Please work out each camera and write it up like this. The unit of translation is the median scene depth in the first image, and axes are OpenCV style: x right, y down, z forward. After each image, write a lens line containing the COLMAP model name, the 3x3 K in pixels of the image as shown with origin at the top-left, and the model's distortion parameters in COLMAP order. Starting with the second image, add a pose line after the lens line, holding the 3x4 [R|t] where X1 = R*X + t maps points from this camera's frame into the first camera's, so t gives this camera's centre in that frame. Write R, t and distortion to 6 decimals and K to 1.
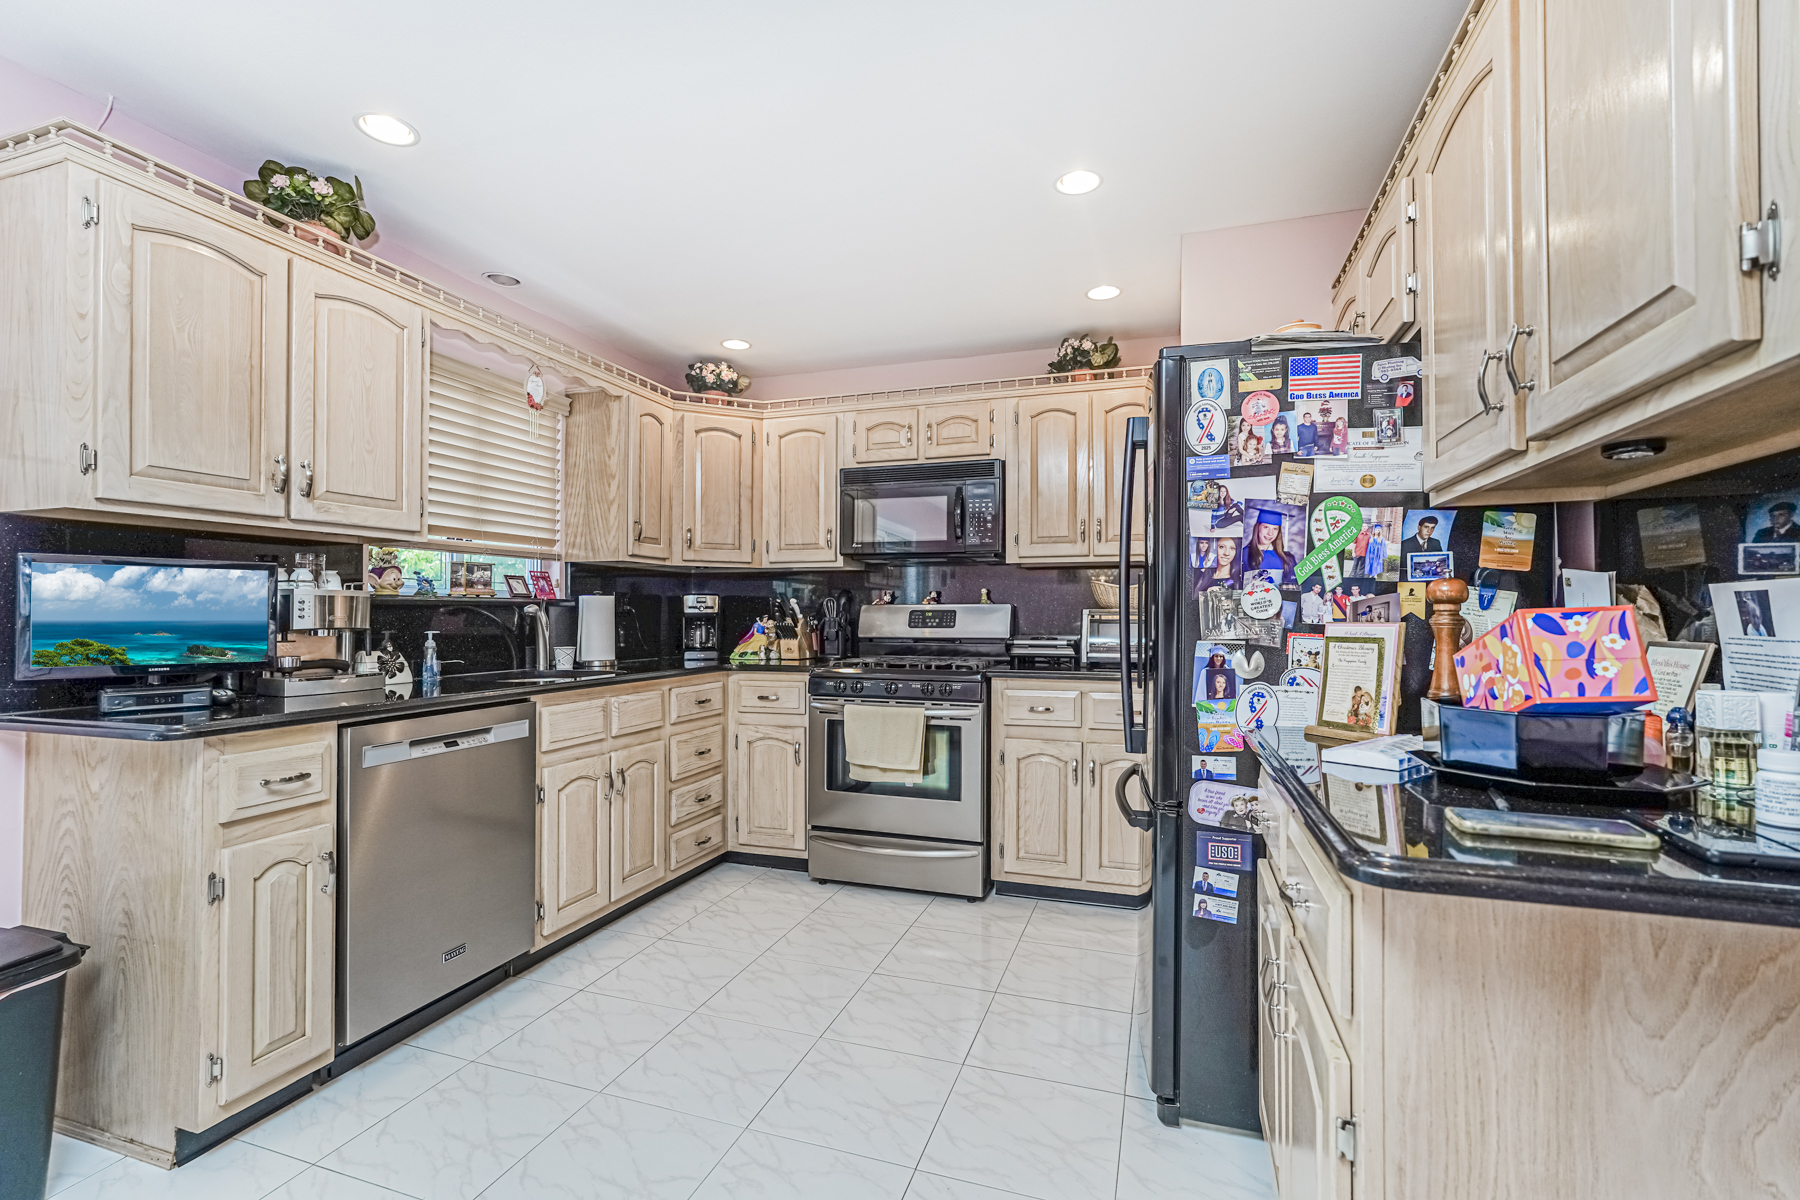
lens RADIAL K [[796.8, 0, 898.0], [0, 796.8, 605.9], [0, 0, 1]] dist [-0.016188, 0.008375]
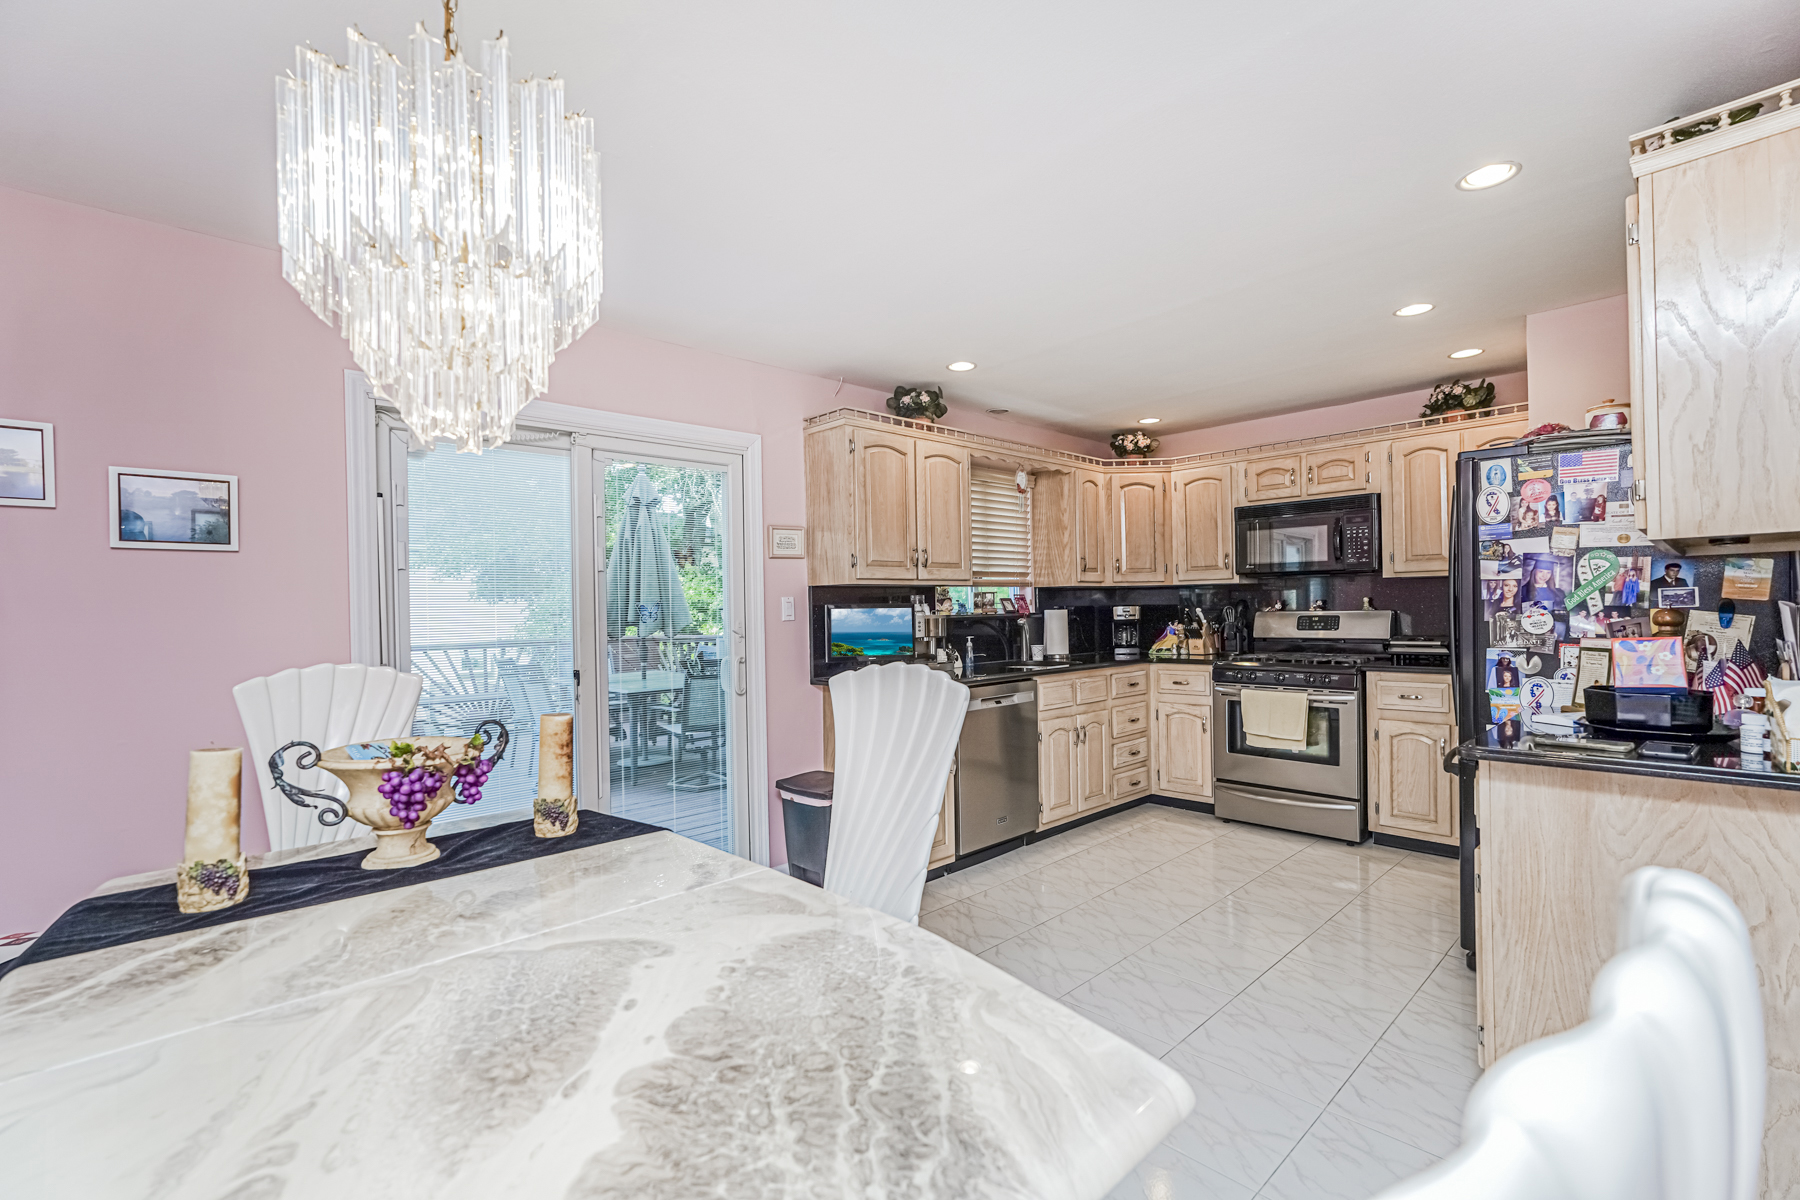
lens RADIAL K [[796.8, 0, 898.9], [0, 796.8, 605.1], [0, 0, 1]] dist [-0.016188, 0.008375]
pose [[0.884978, -0.017937, -0.465288, 0.053266], [0.022941, 0.999724, 0.005094, -0.042261], [0.465068, -0.015182, 0.885145, -0.503705]]
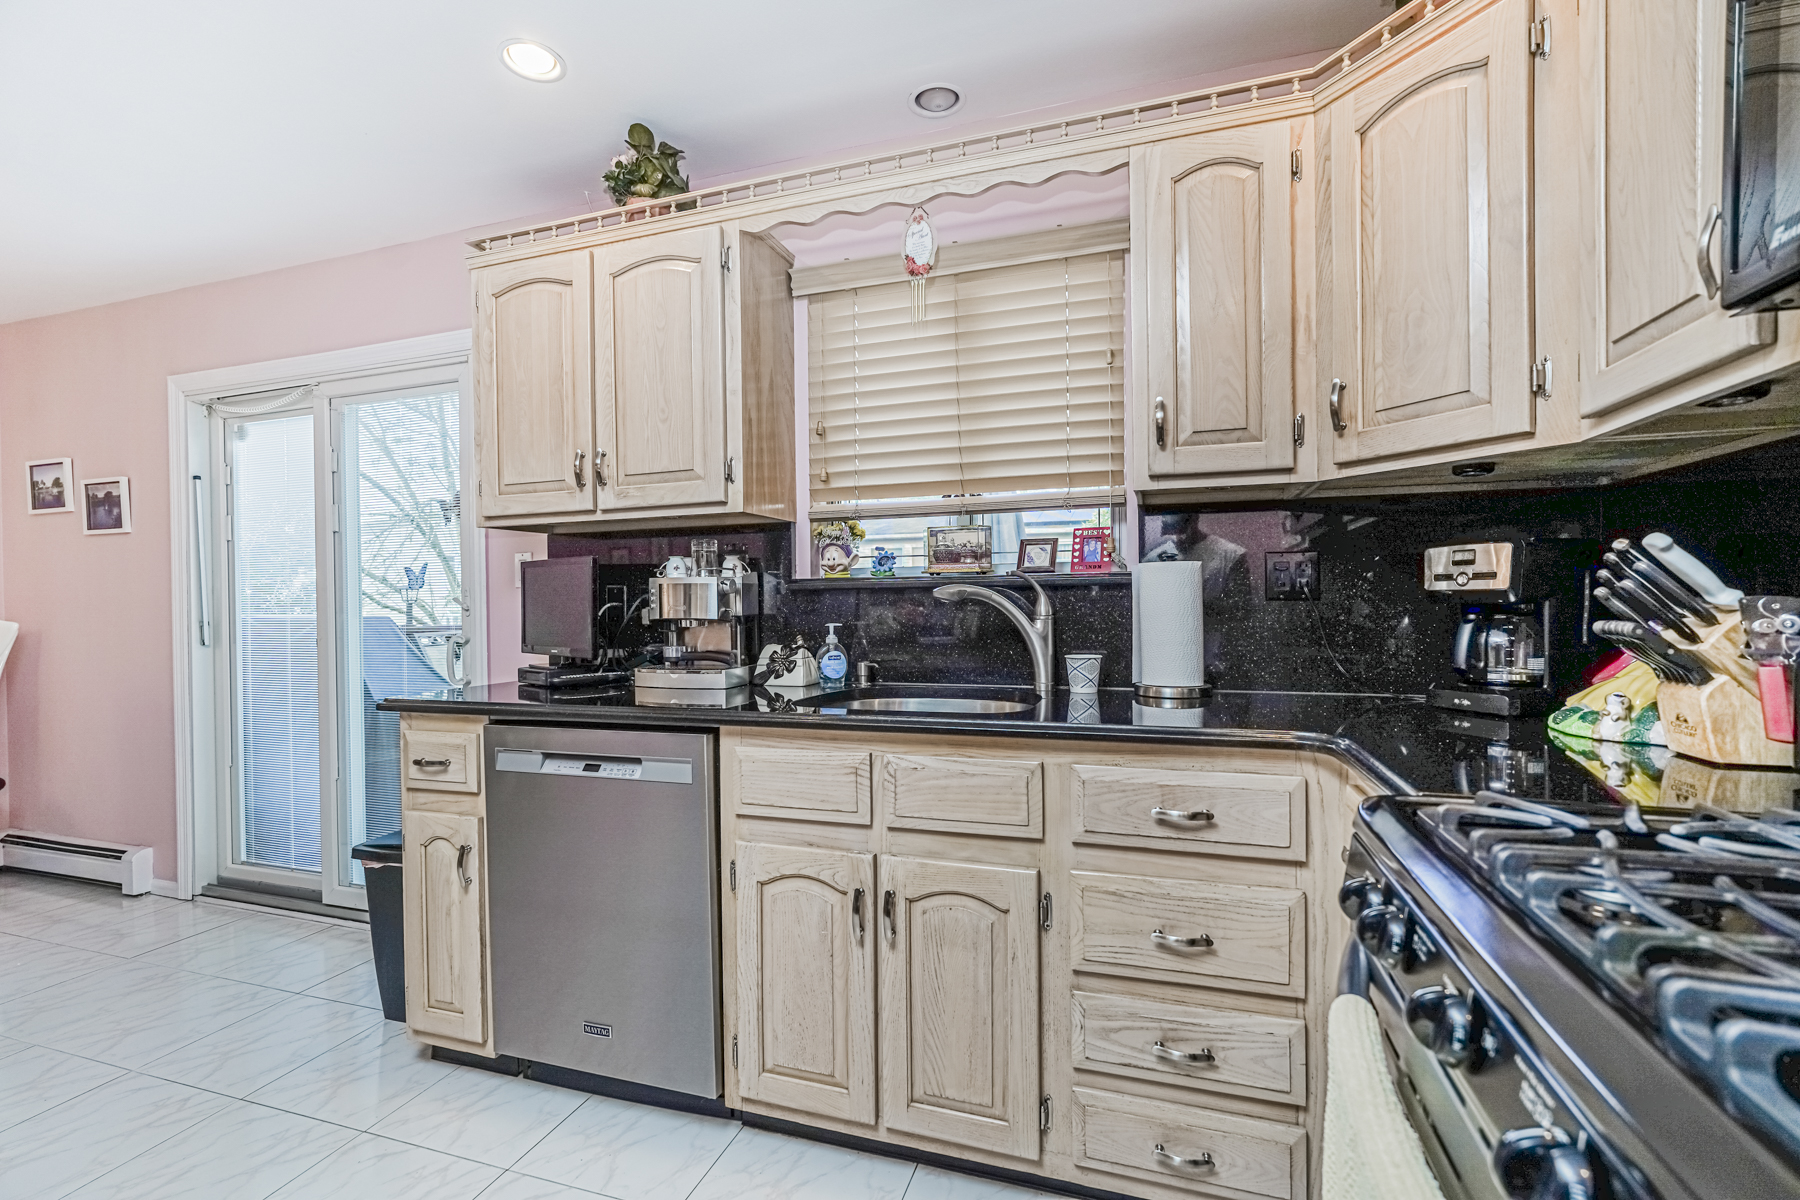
lens RADIAL K [[796.8, 0, 904.5], [0, 796.8, 604.3], [0, 0, 1]] dist [-0.016188, 0.008375]
pose [[0.005232, 0.004509, -0.999976, 0.177517], [0.022243, 0.999742, 0.004625, 0.010264], [0.999739, -0.022267, 0.005130, 0.986783]]
